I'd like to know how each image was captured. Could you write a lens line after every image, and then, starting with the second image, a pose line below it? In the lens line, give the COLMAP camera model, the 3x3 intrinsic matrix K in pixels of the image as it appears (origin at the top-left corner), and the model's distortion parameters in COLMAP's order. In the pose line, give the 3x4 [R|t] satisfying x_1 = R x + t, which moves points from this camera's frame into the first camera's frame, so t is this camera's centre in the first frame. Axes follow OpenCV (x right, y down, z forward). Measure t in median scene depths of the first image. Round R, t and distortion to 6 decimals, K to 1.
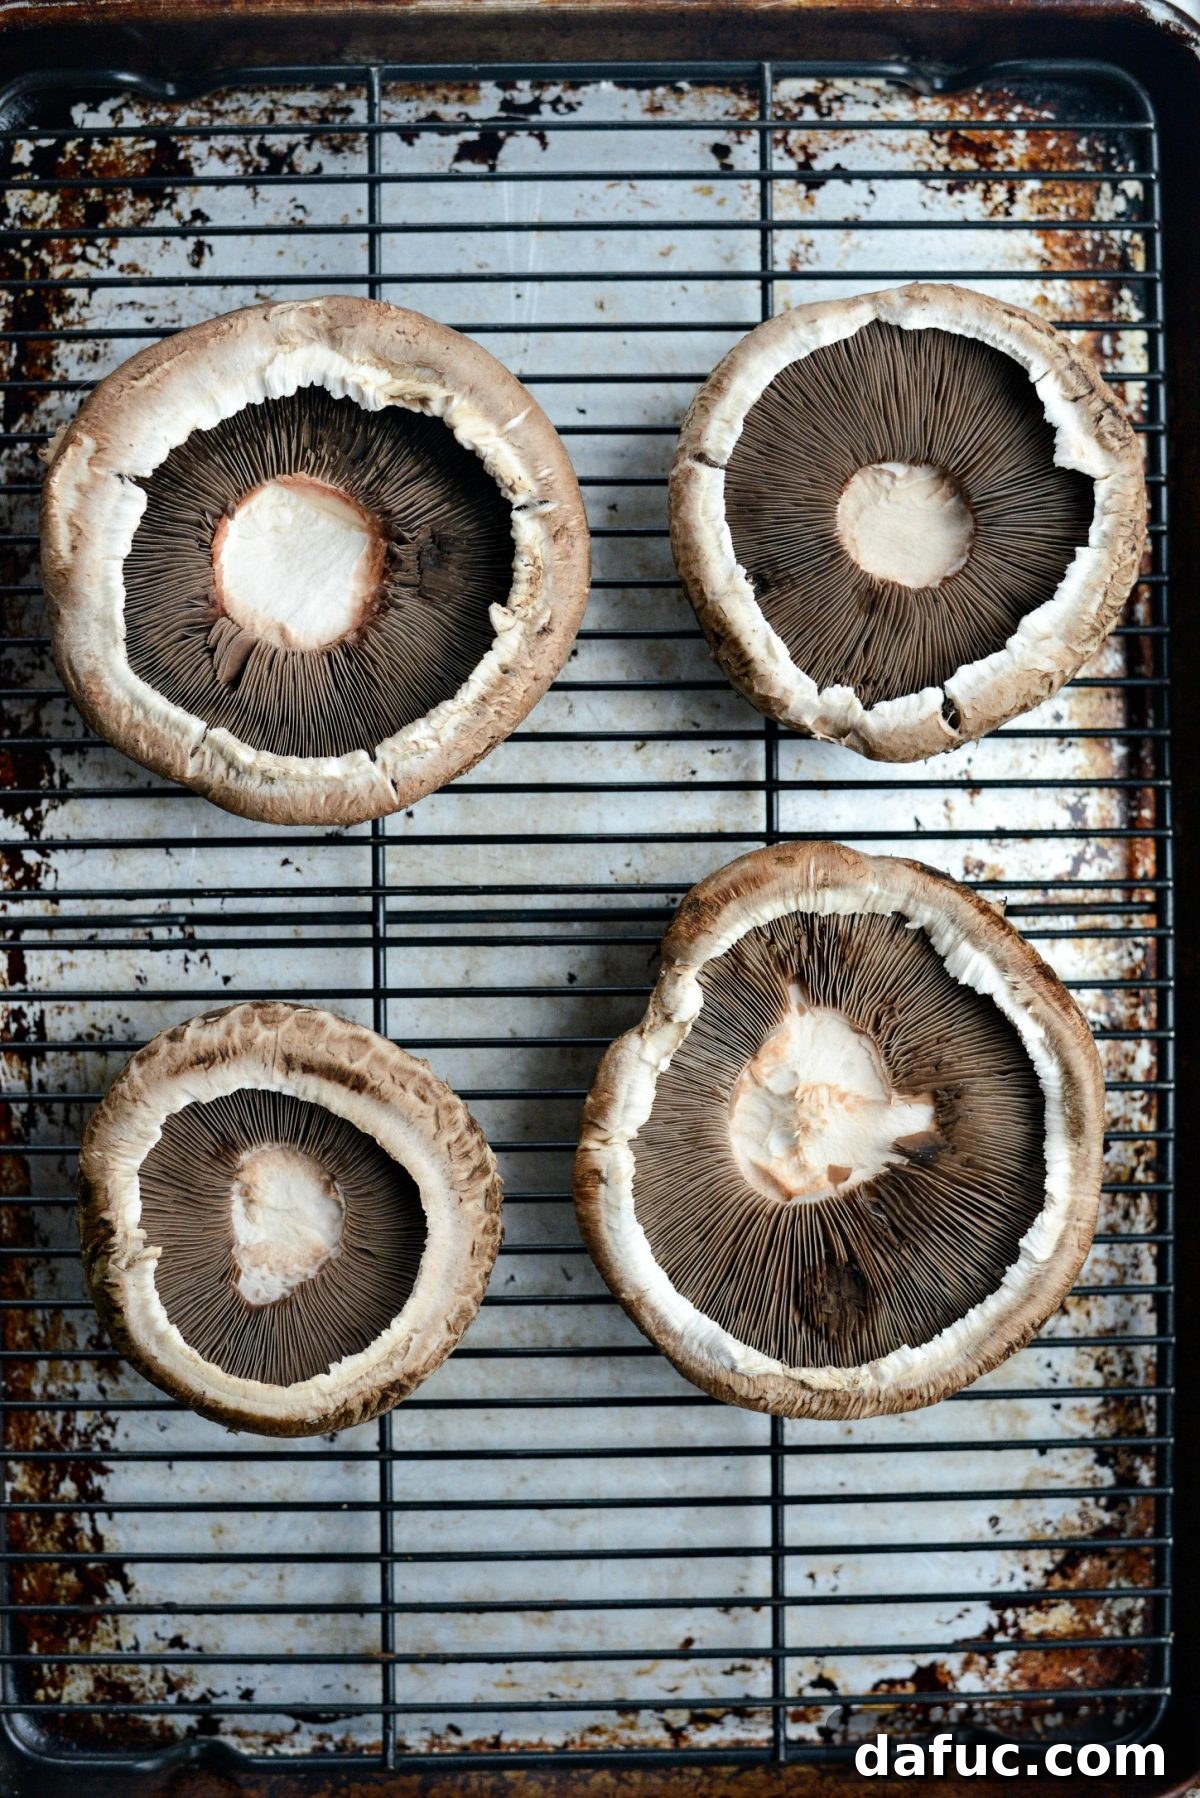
lens RADIAL K [[2924.8, 0, 600.0], [0, 2924.8, 899.0], [0, 0, 1]] dist [-0.291788, 1.590932]
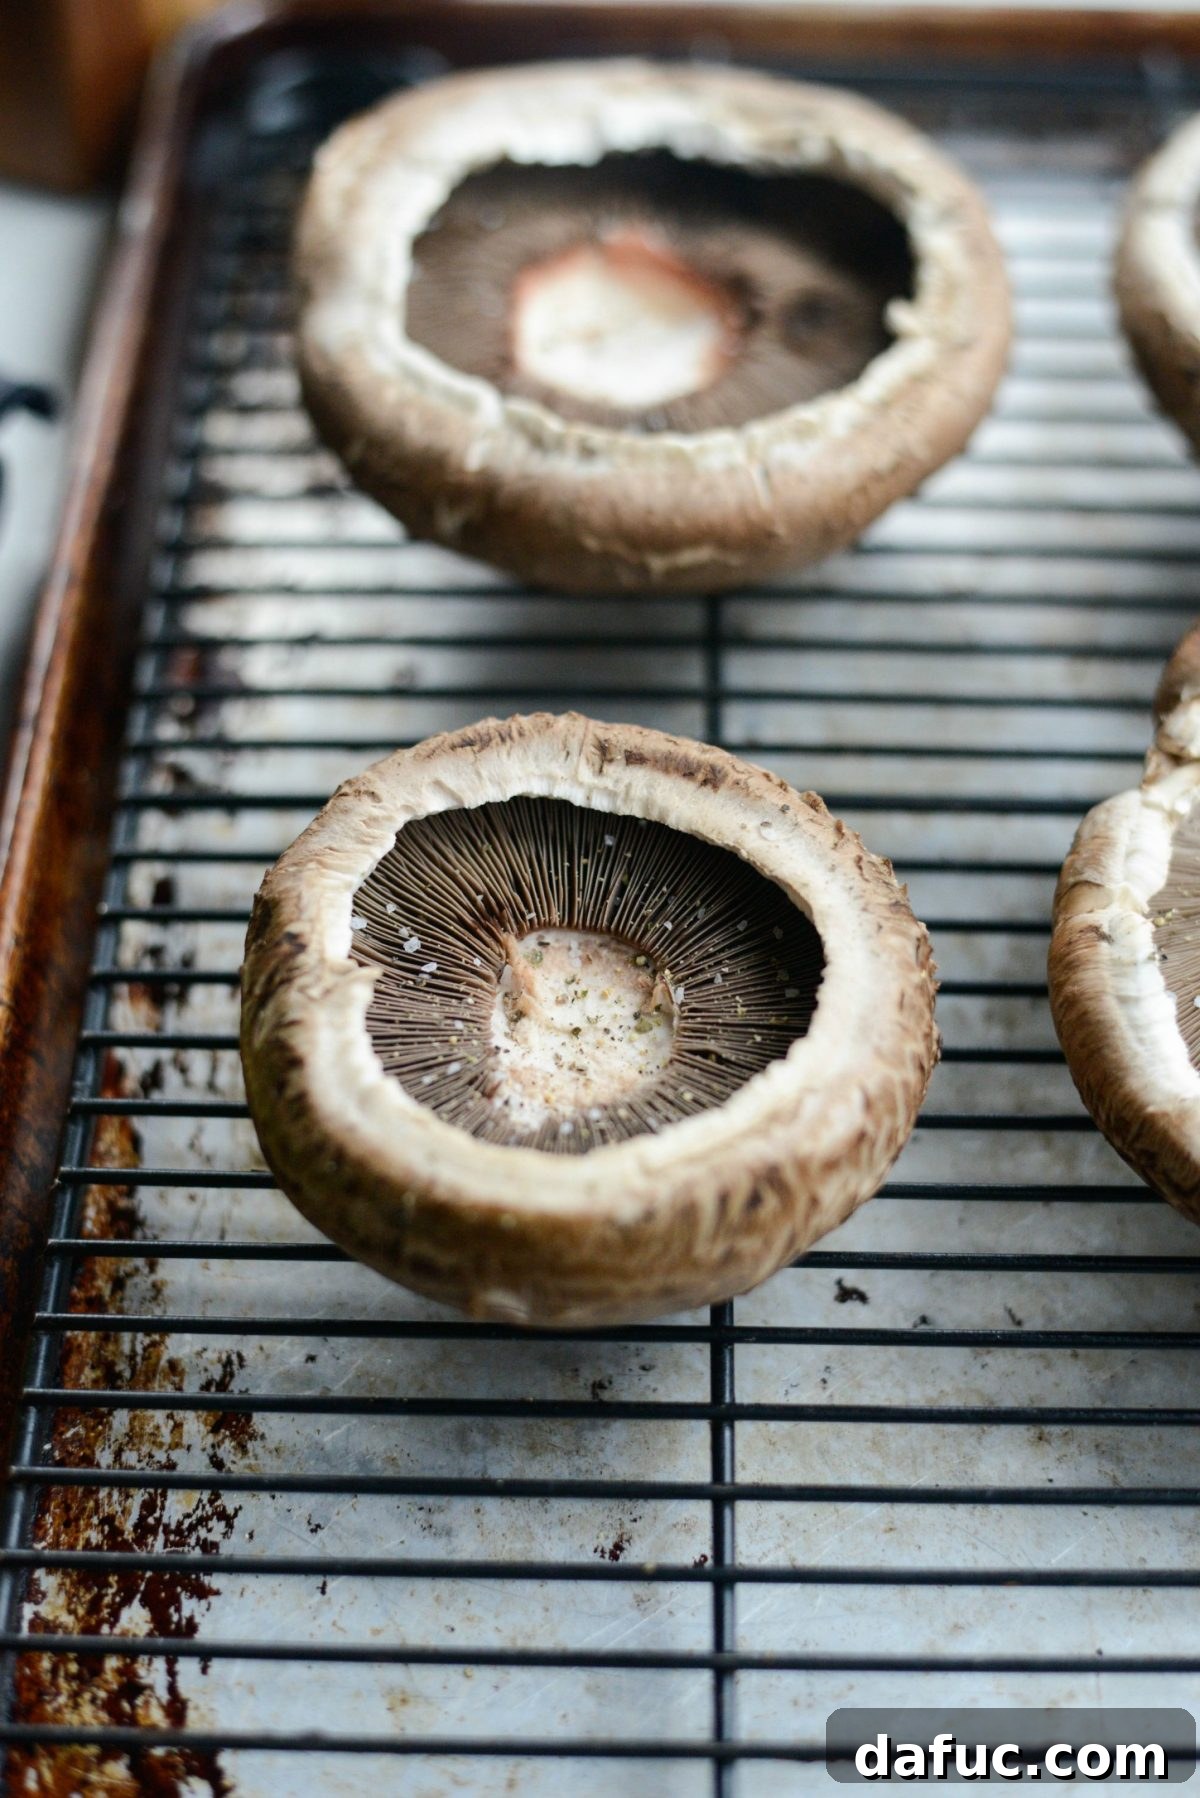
lens RADIAL K [[2841.9, 0, 600.0], [0, 2841.9, 899.0], [0, 0, 1]] dist [-0.091430, 0.005591]
pose [[0.999574, 0.017705, -0.023203, -0.085153], [-0.028538, 0.759566, -0.649804, 0.447830], [0.006120, 0.650189, 0.759748, 0.501126]]
